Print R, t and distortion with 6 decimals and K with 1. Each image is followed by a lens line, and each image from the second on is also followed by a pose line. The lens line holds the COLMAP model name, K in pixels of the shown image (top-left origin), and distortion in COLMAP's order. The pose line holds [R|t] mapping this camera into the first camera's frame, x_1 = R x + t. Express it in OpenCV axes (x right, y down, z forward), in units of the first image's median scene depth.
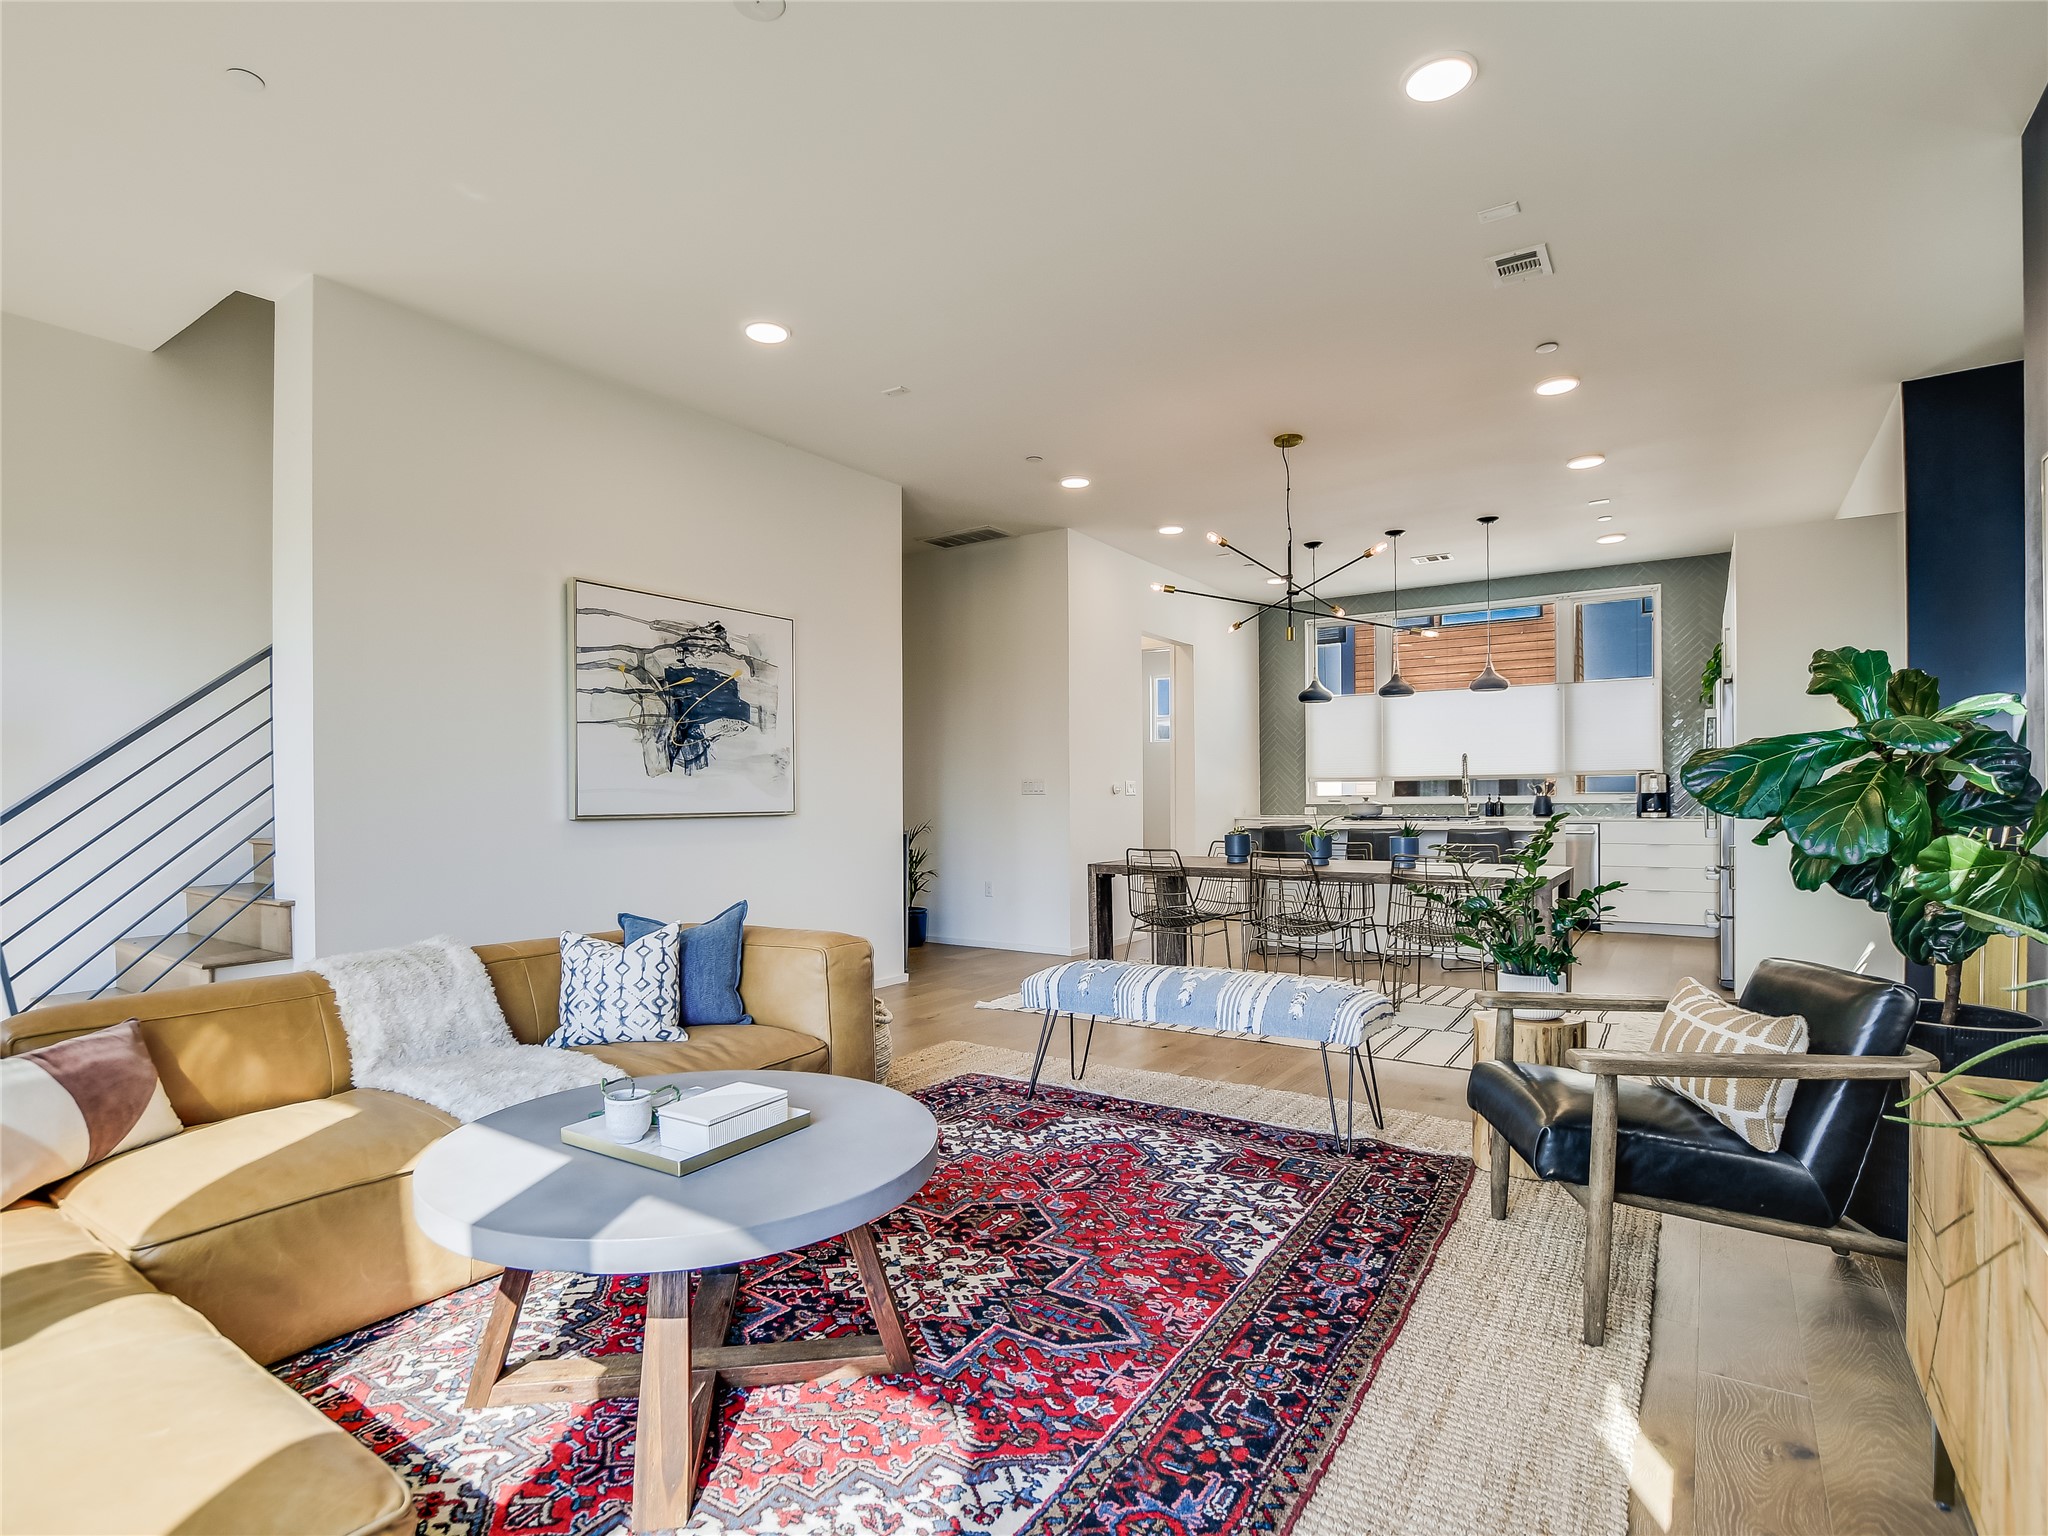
lens RADIAL K [[1029.0, 0, 1024.0], [0, 1029.0, 768.0], [0, 0, 1]] dist [-0.033249, 0.000115]
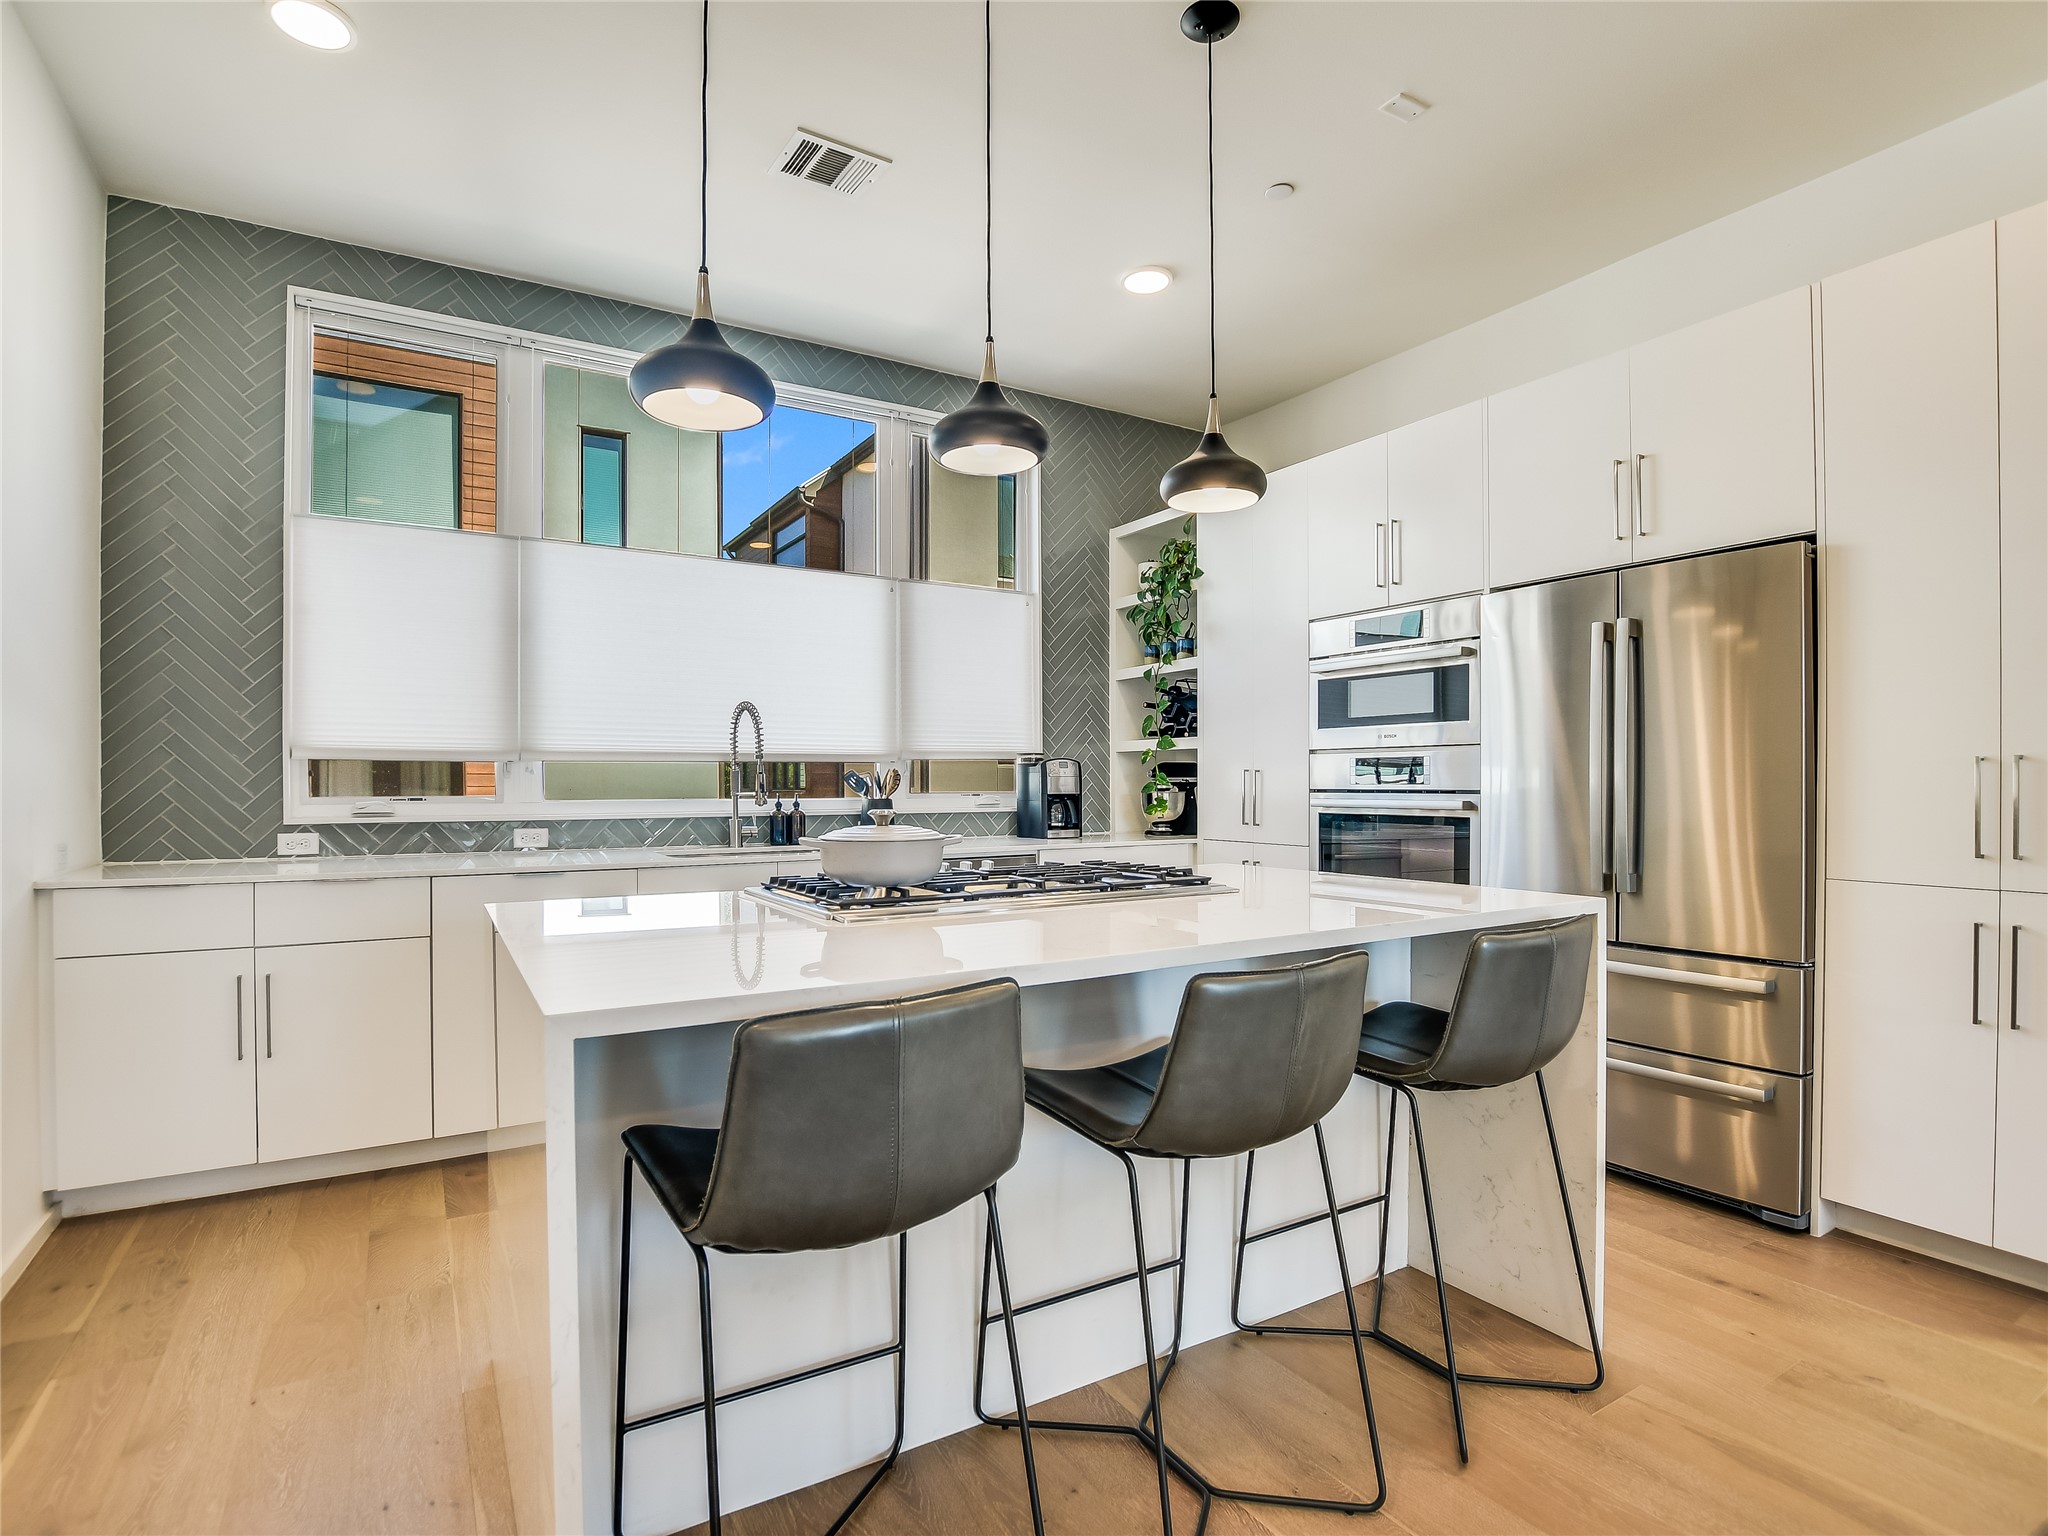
lens RADIAL K [[1029.0, 0, 1024.0], [0, 1029.0, 768.0], [0, 0, 1]] dist [-0.033249, 0.000115]
pose [[0.428085, 0.015565, 0.903604, 0.044512], [-0.028906, 0.999576, -0.003524, 0.006029], [-0.903276, -0.024611, 0.428353, 0.358663]]
